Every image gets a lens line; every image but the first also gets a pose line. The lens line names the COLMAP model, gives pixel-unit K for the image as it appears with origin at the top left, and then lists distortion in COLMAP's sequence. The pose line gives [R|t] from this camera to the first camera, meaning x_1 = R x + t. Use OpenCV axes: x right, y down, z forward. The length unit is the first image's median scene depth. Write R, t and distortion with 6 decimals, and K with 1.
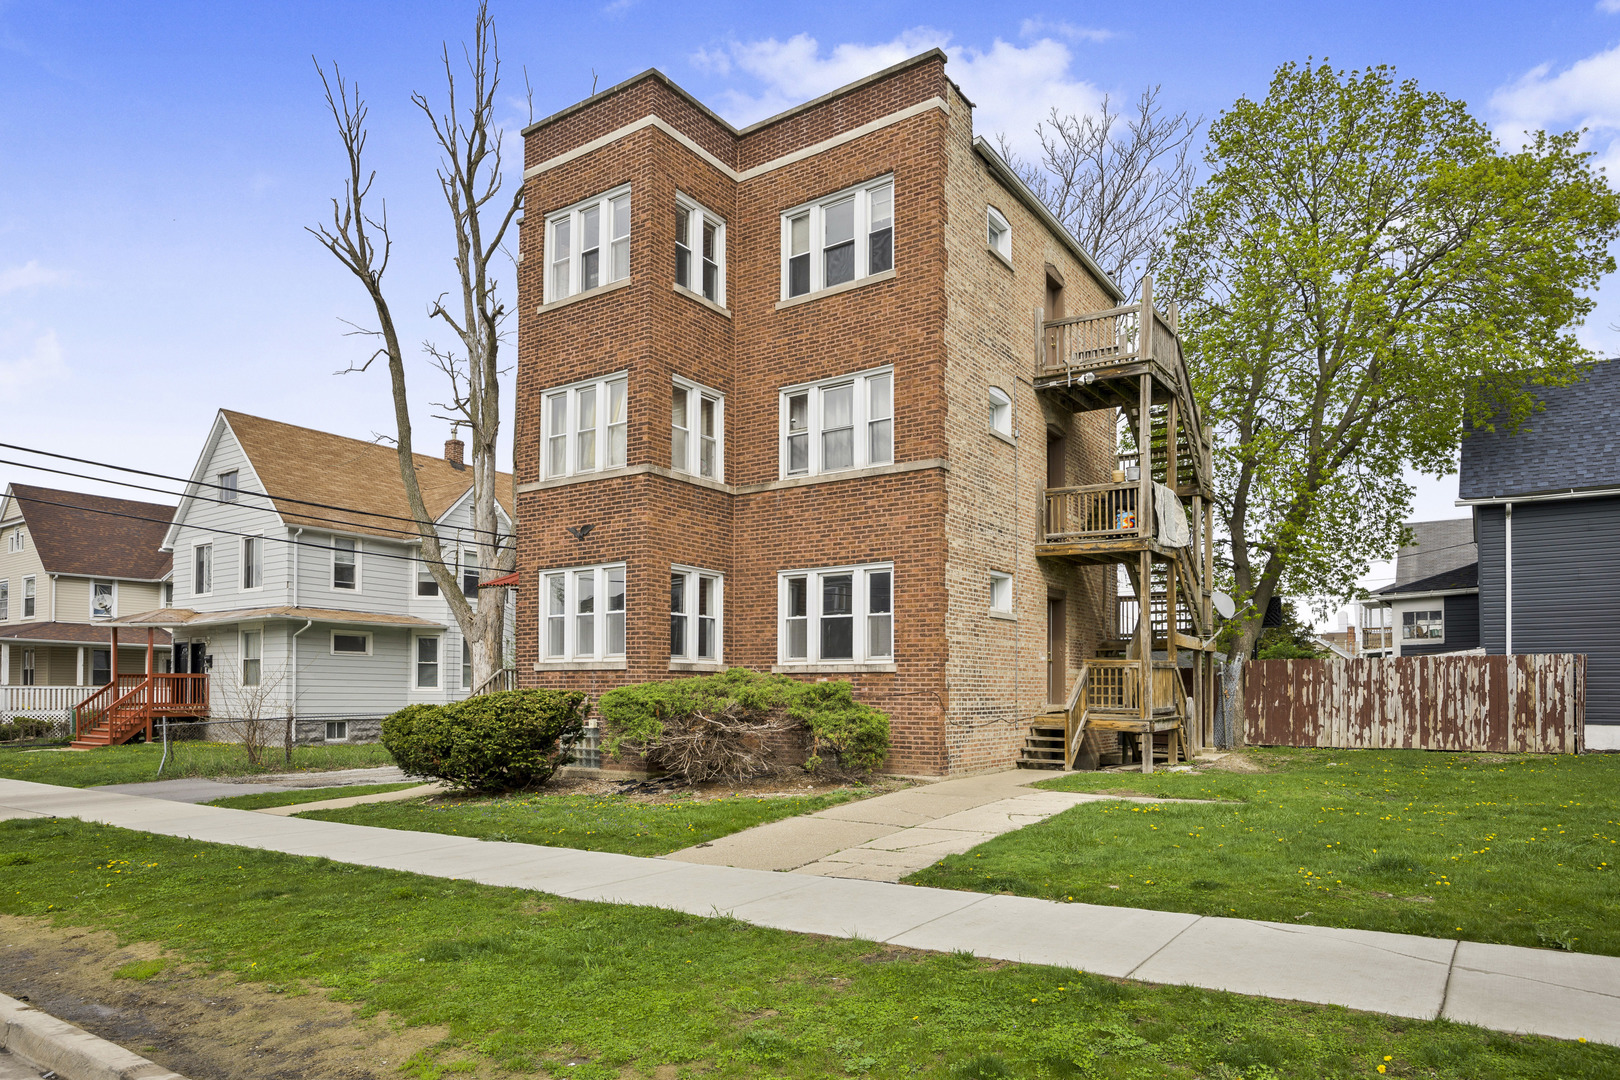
lens RADIAL K [[970.0, 0, 810.0], [0, 970.0, 540.0], [0, 0, 1]] dist [-0.009605, 0.002708]
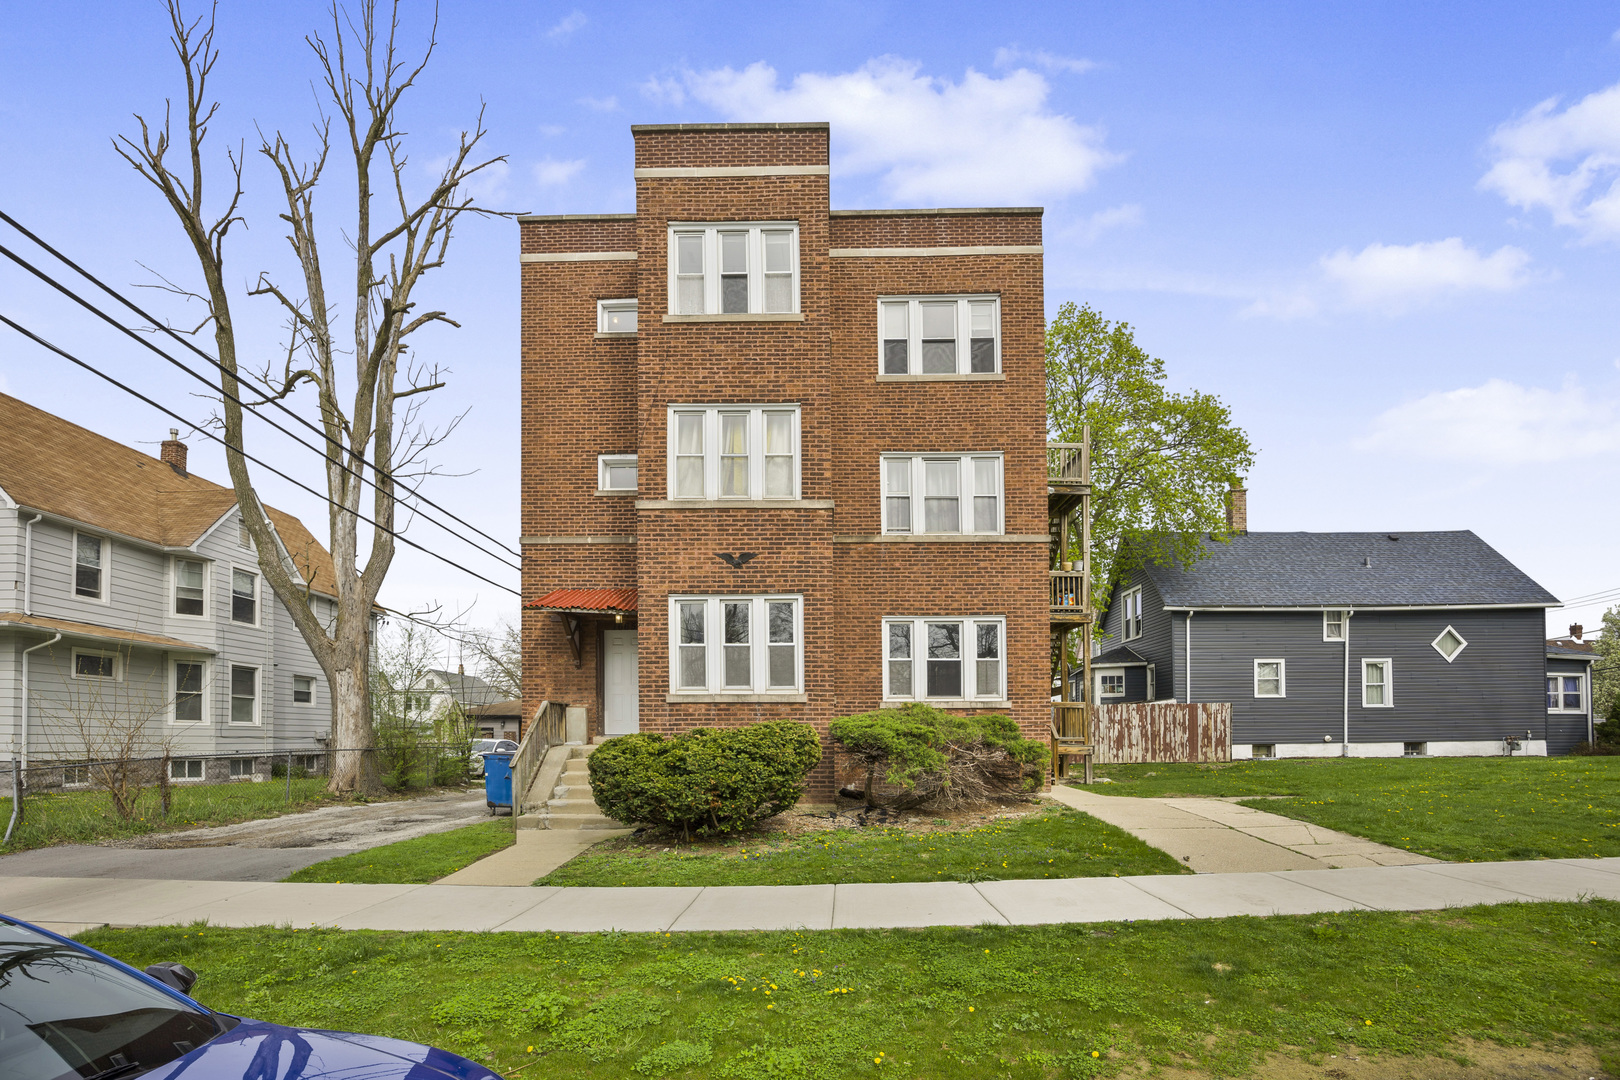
lens RADIAL K [[750.1, 0, 810.8], [0, 750.1, 626.5], [0, 0, 1]] dist [-0.043687, -0.000329]
pose [[0.837519, 0.073207, 0.541481, -0.540235], [-0.081452, 0.996639, -0.008760, 0.055557], [-0.540302, -0.036768, 0.840667, 0.314885]]
